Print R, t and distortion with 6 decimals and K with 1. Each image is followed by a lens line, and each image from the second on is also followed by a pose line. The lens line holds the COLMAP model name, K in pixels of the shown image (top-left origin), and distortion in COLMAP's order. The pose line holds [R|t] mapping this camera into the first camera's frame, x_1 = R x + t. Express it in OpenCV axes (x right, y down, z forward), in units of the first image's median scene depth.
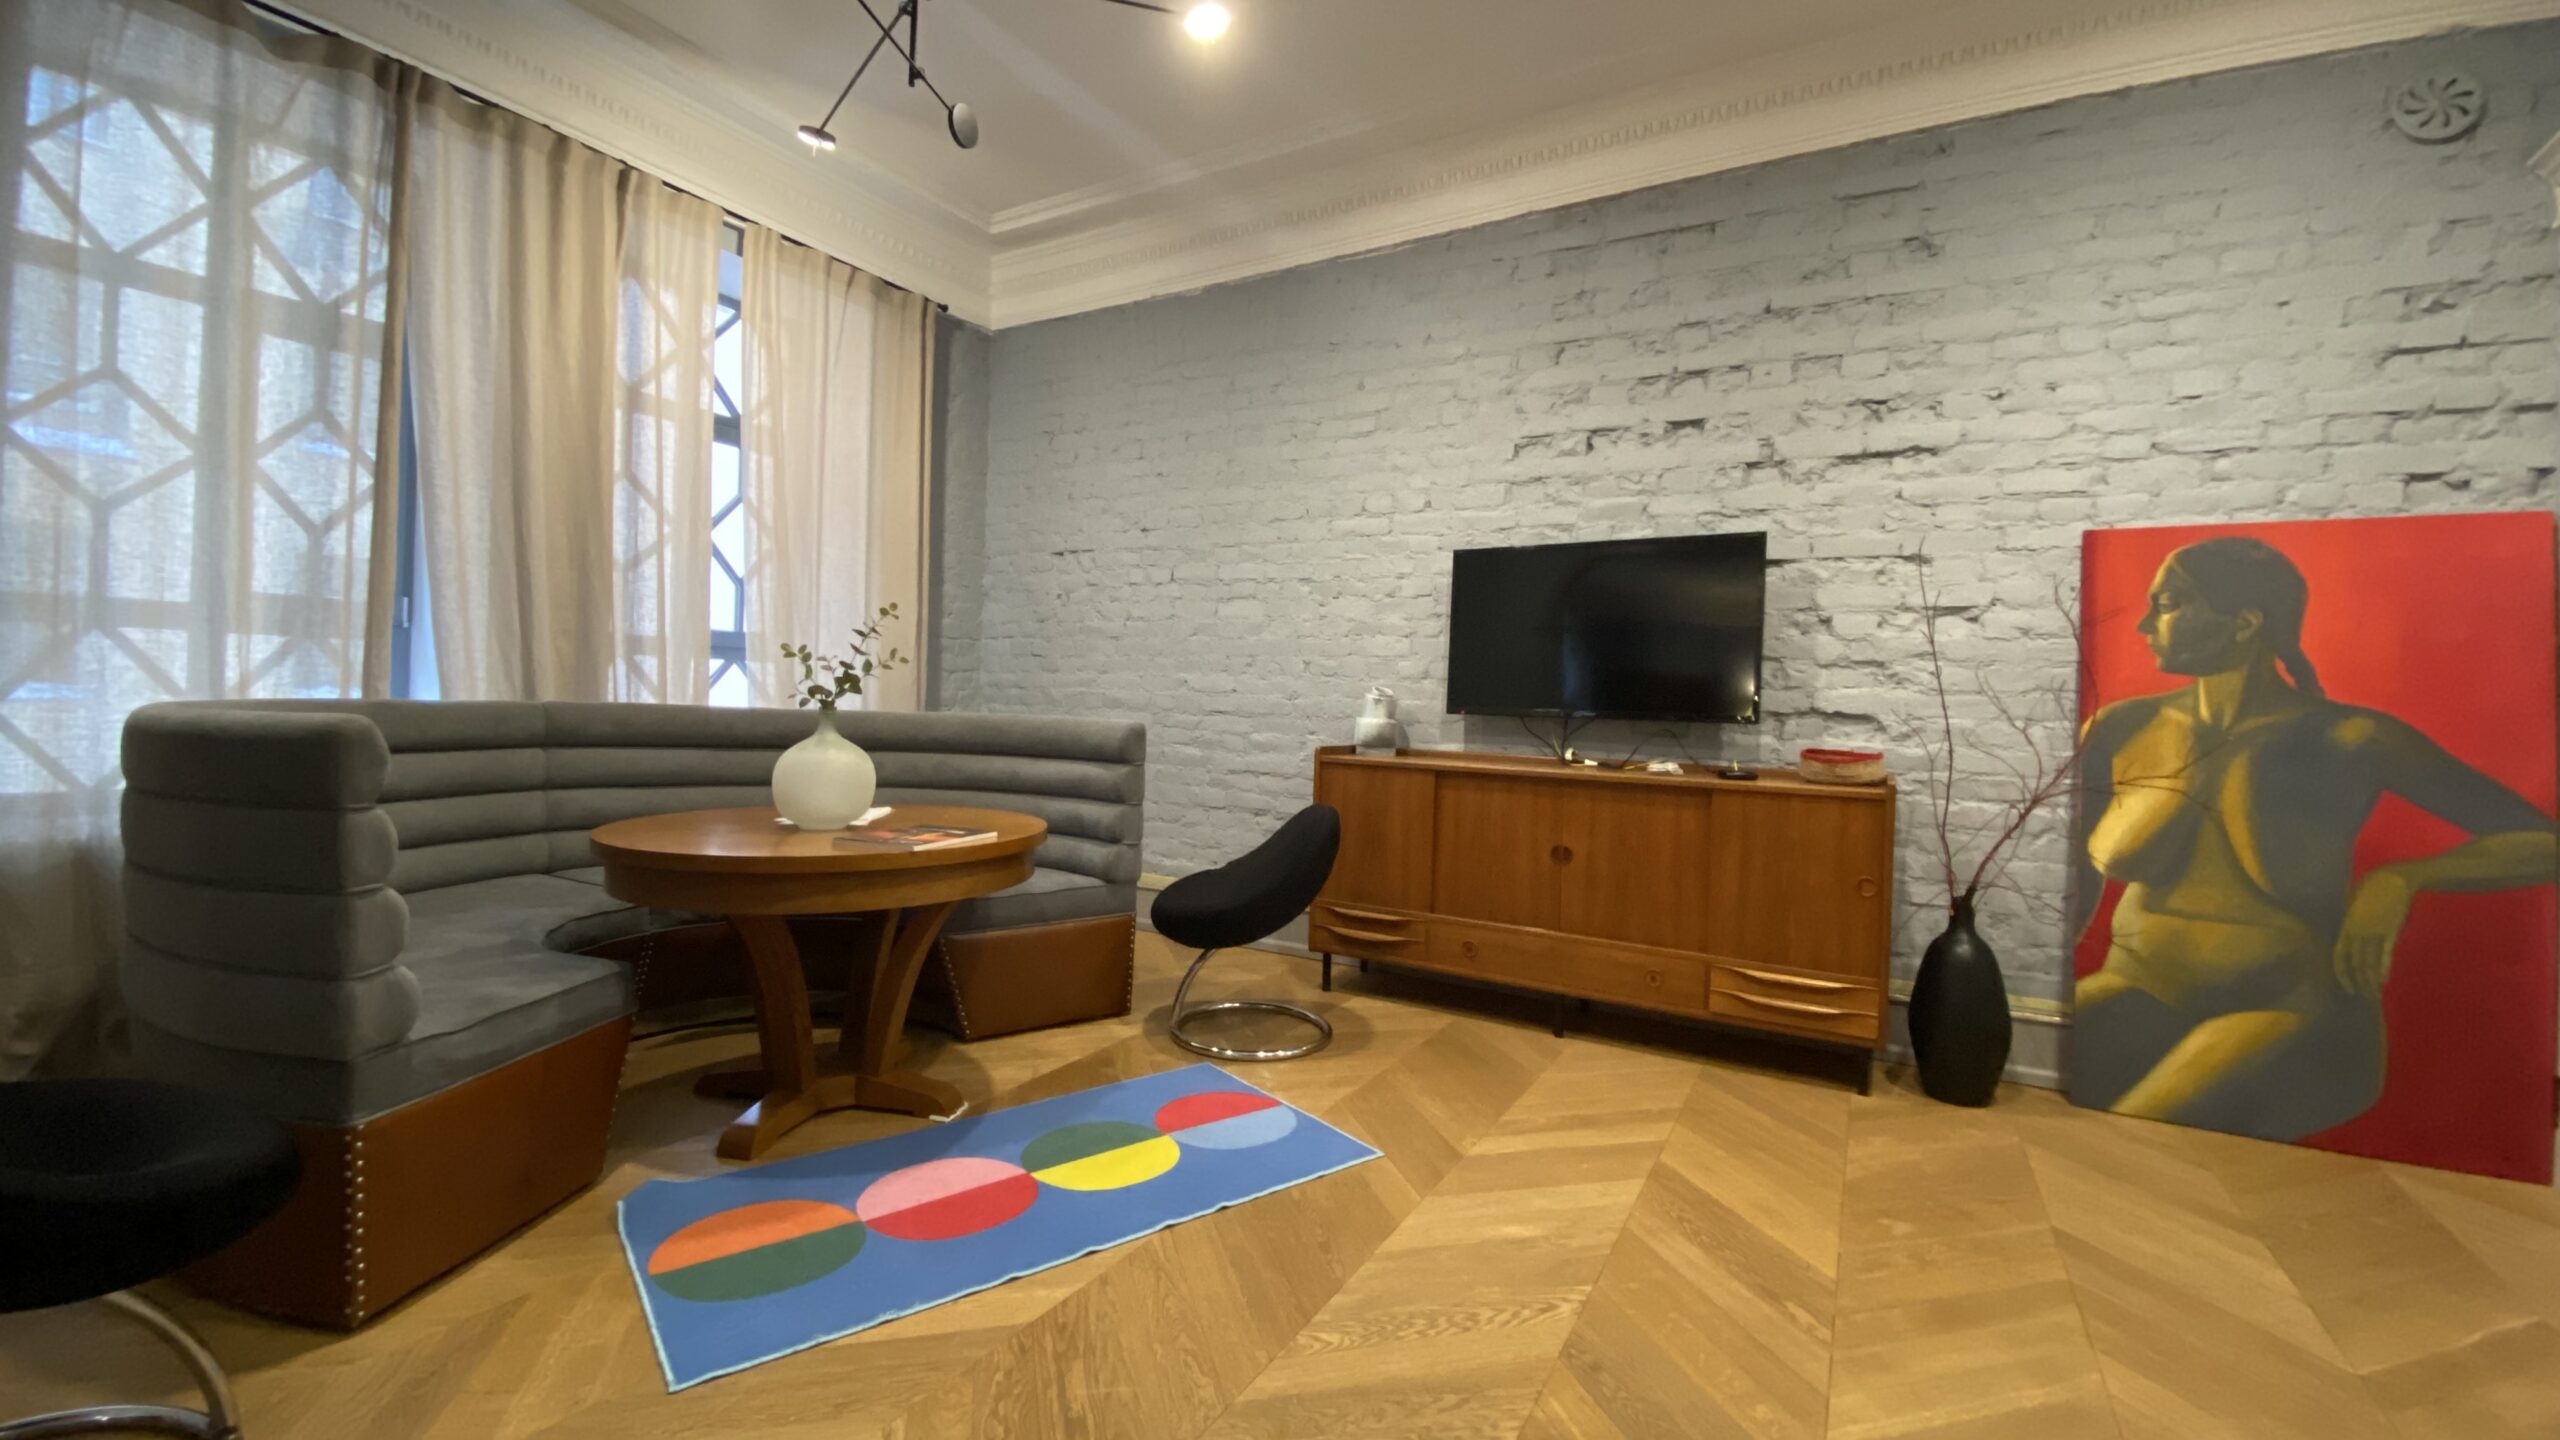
lens RADIAL K [[1040.8, 0, 1295.0], [0, 1040.8, 717.7], [0, 0, 1]] dist [0.029409, -0.000171]
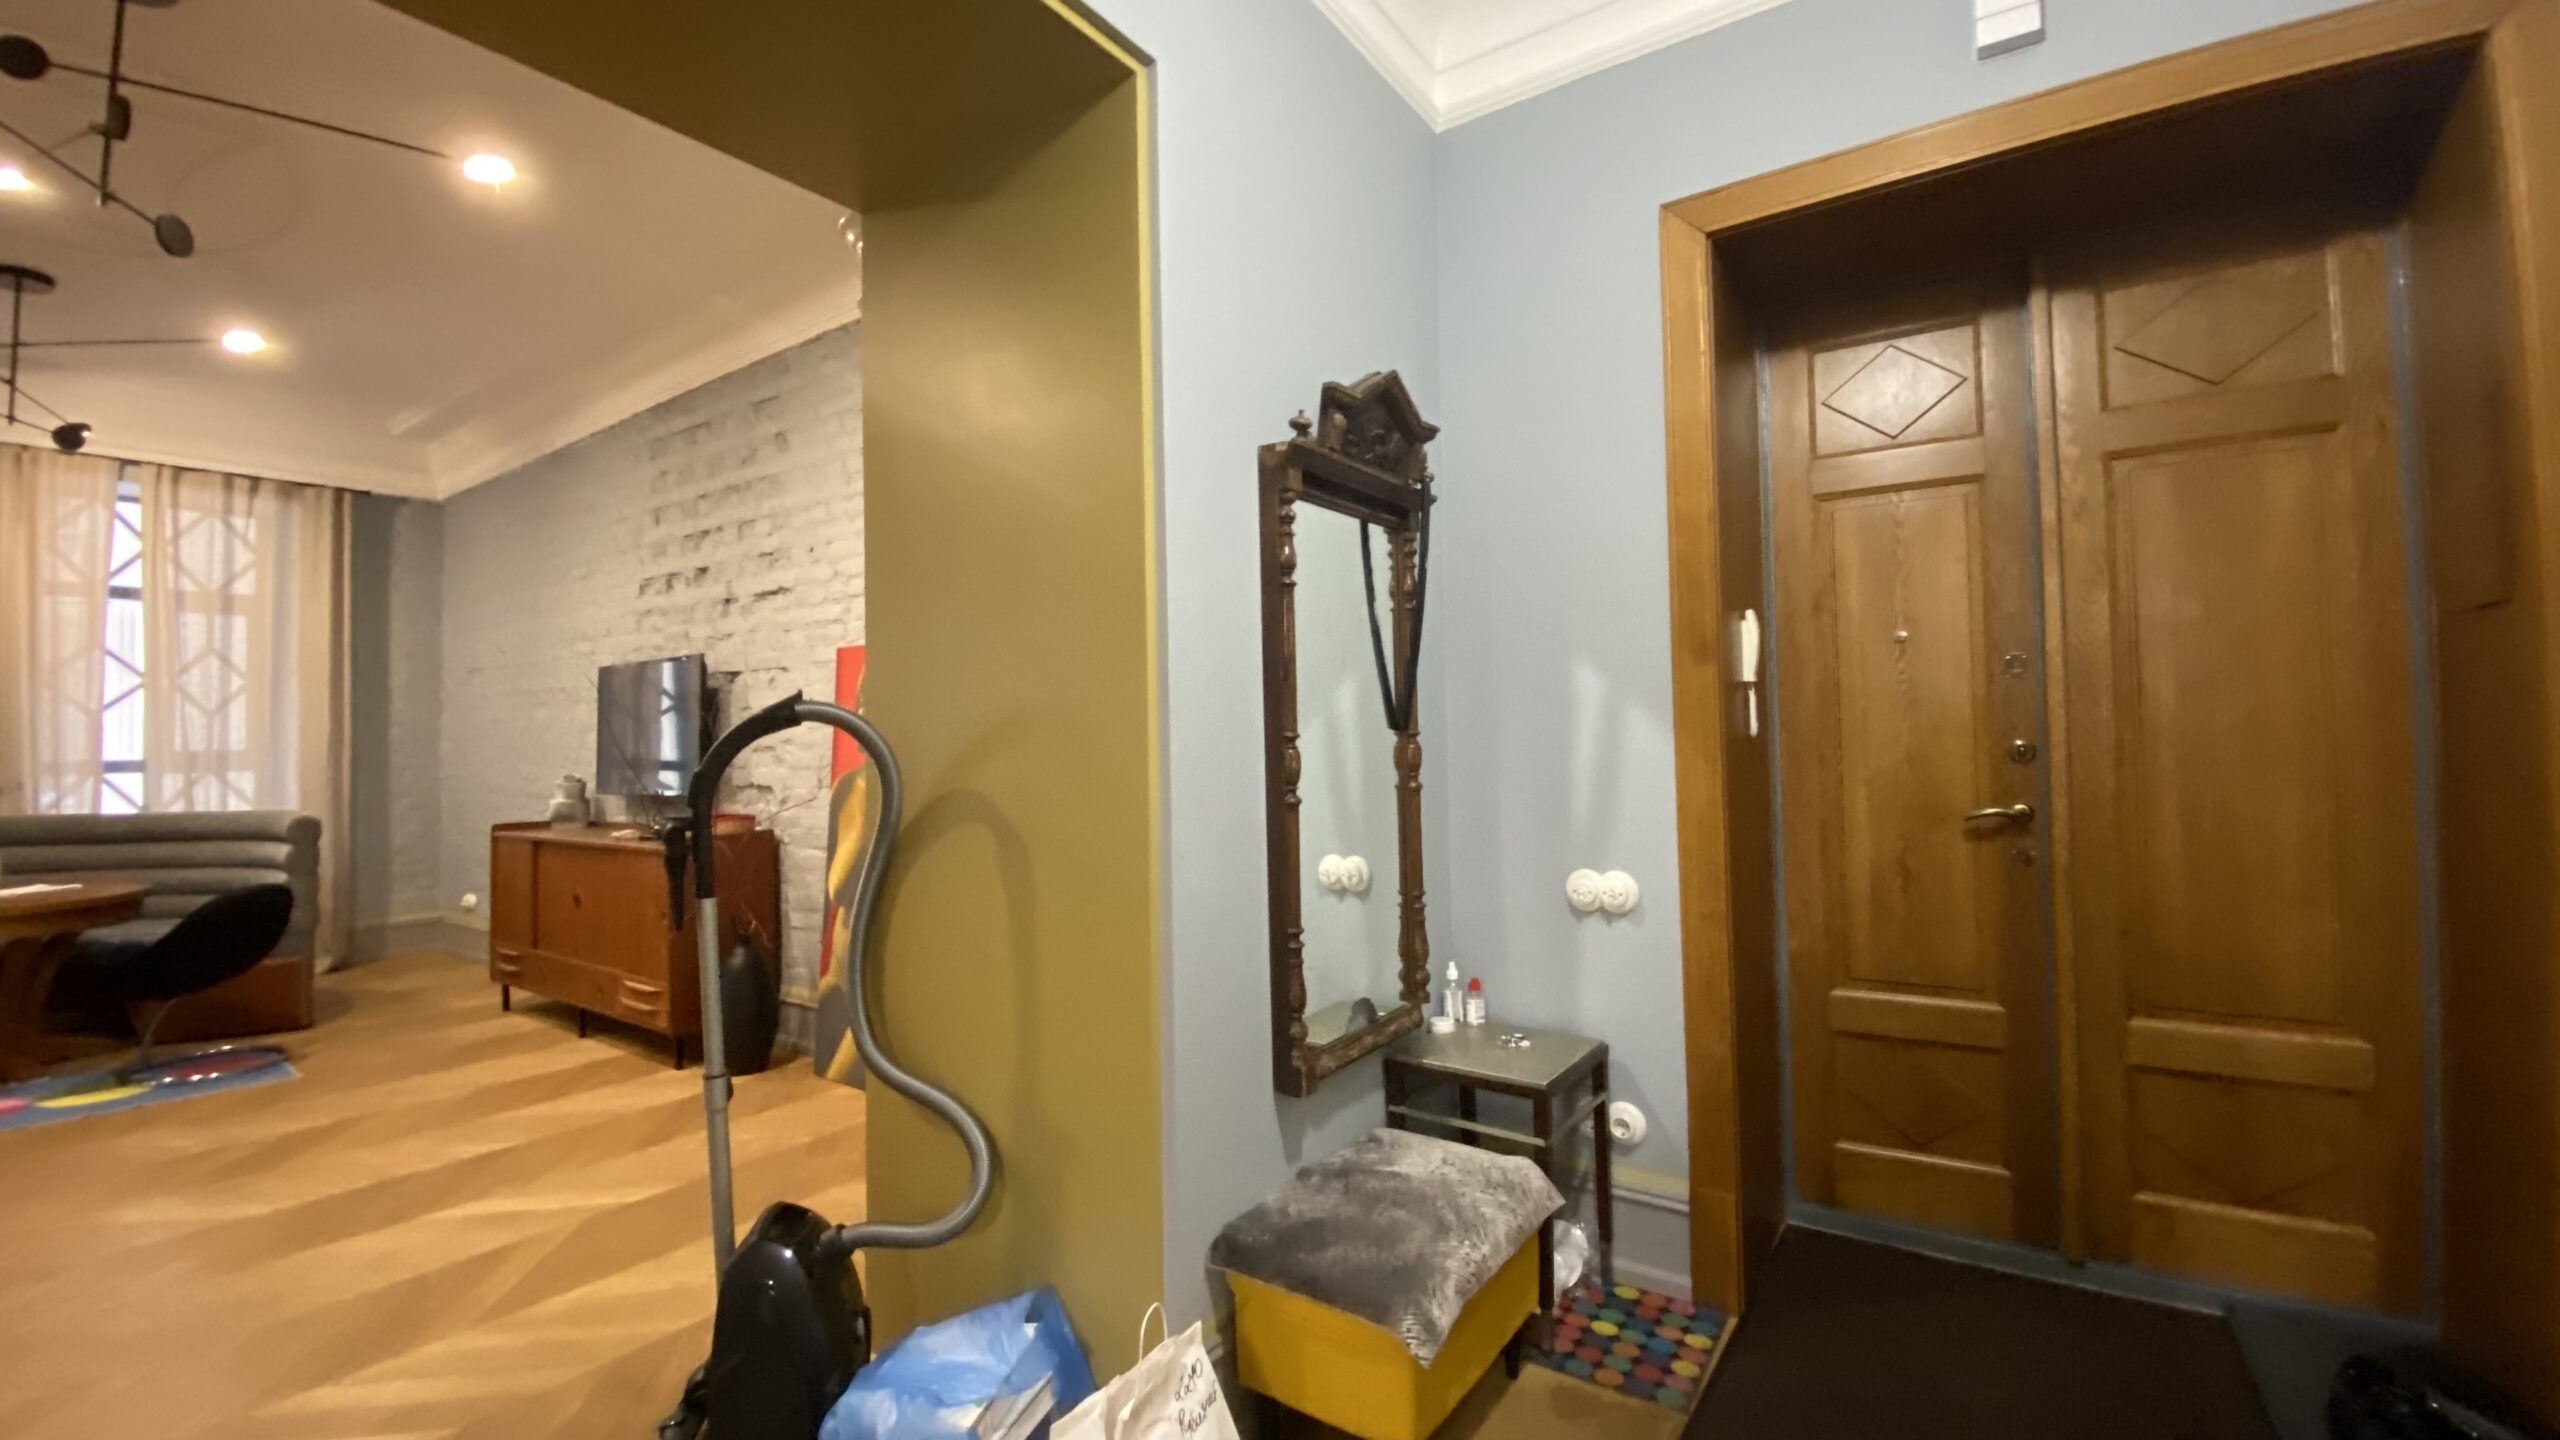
lens RADIAL K [[1040.8, 0, 1295.0], [0, 1040.8, 717.7], [0, 0, 1]] dist [0.029409, -0.000171]
pose [[0.993143, -0.051521, -0.104941, 1.176739], [0.047189, 0.997945, -0.043350, -0.001150], [0.106959, 0.038100, 0.993533, -0.220063]]
